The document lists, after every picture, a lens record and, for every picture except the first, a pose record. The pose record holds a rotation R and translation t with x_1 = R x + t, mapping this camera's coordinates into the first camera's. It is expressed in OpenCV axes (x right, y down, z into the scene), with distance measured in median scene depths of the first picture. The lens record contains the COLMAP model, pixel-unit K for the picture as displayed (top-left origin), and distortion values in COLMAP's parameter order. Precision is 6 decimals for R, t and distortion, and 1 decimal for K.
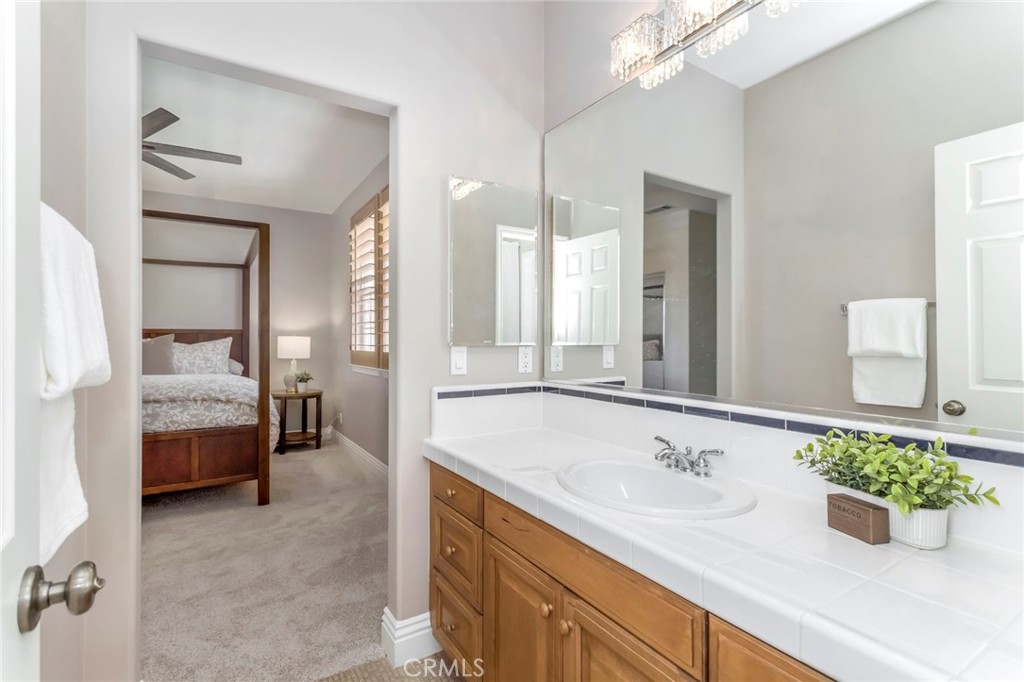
lens RADIAL K [[489.8, 0, 512.2], [0, 489.8, 341.2], [0, 0, 1]] dist [-0.002335, 0.000021]
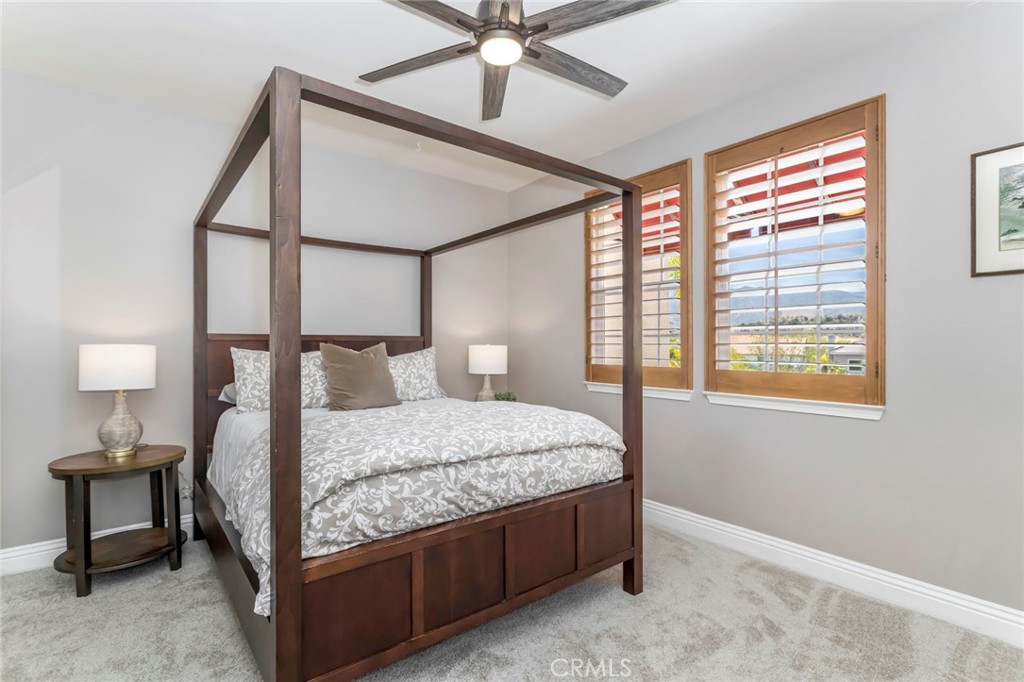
lens RADIAL K [[489.8, 0, 513.2], [0, 489.8, 346.7], [0, 0, 1]] dist [-0.002335, 0.000021]
pose [[0.992095, 0.004258, 0.125413, -0.768713], [-0.004161, 0.999991, -0.001038, -0.011119], [-0.125417, 0.000508, 0.992104, 0.340477]]
